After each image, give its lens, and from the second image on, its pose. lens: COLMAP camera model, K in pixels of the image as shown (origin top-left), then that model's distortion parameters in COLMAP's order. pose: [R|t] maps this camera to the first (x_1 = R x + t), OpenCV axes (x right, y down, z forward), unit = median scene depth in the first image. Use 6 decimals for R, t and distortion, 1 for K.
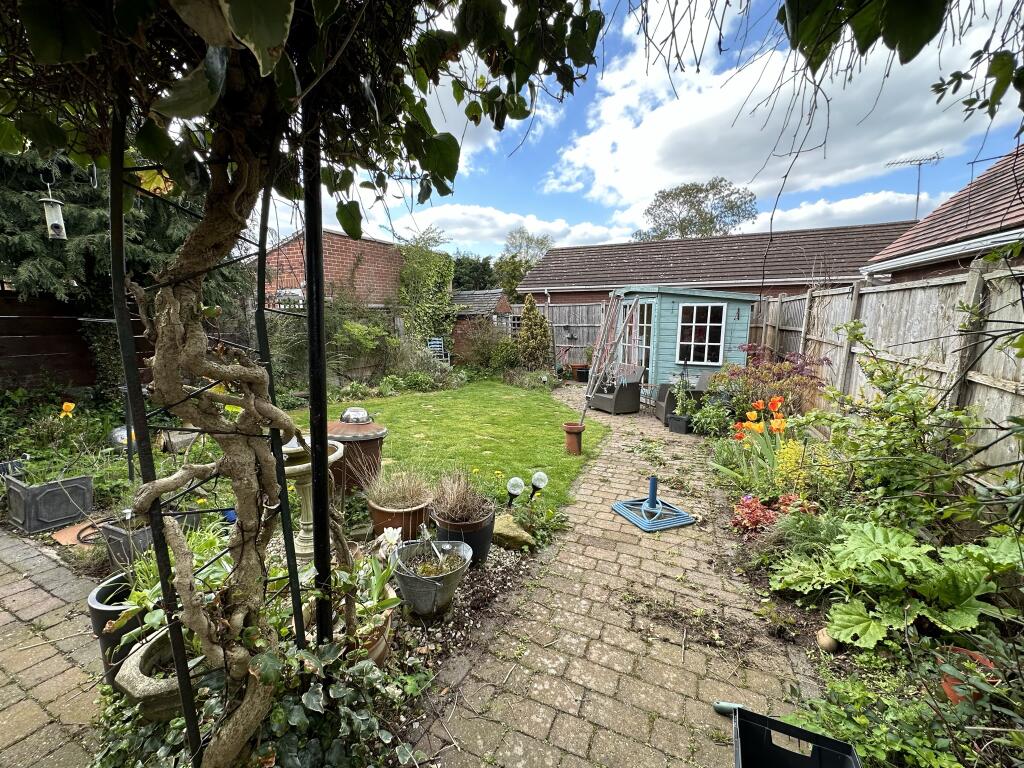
lens RADIAL K [[406.7, 0, 518.0], [0, 406.7, 383.8], [0, 0, 1]] dist [-0.004823, -0.000378]
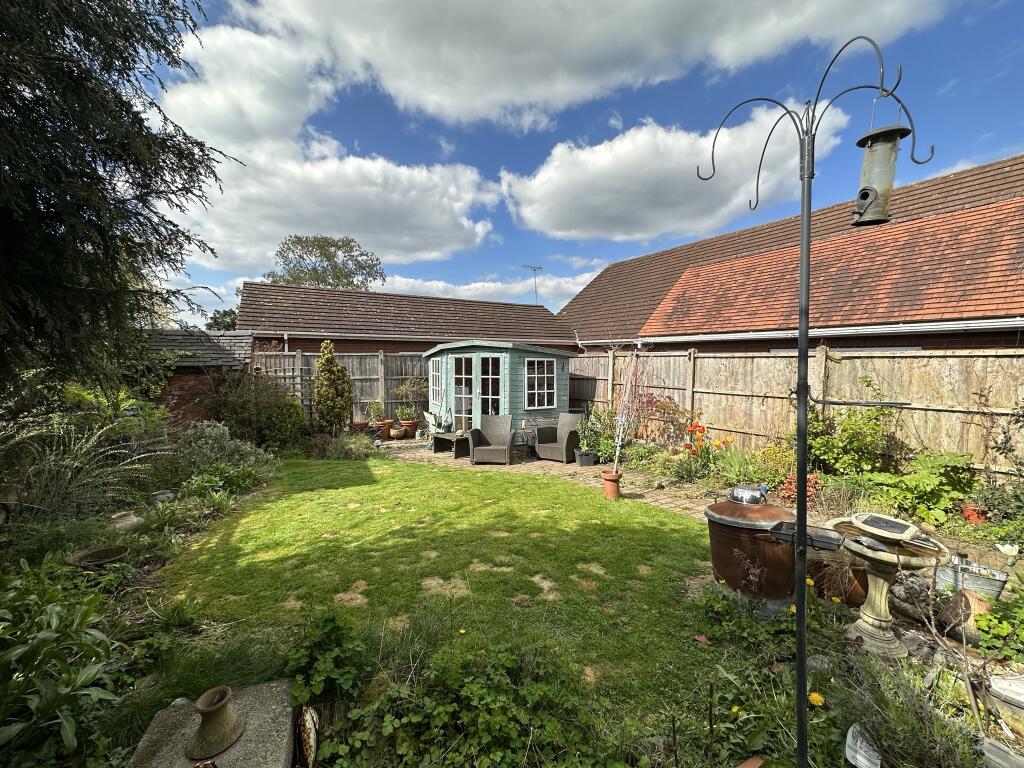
lens RADIAL K [[406.7, 0, 515.8], [0, 406.7, 379.5], [0, 0, 1]] dist [-0.004823, -0.000378]
pose [[0.593397, -0.026184, 0.804484, -0.554288], [0.129294, 0.989593, -0.063160, -0.067601], [-0.794458, 0.141494, 0.590607, 0.346525]]
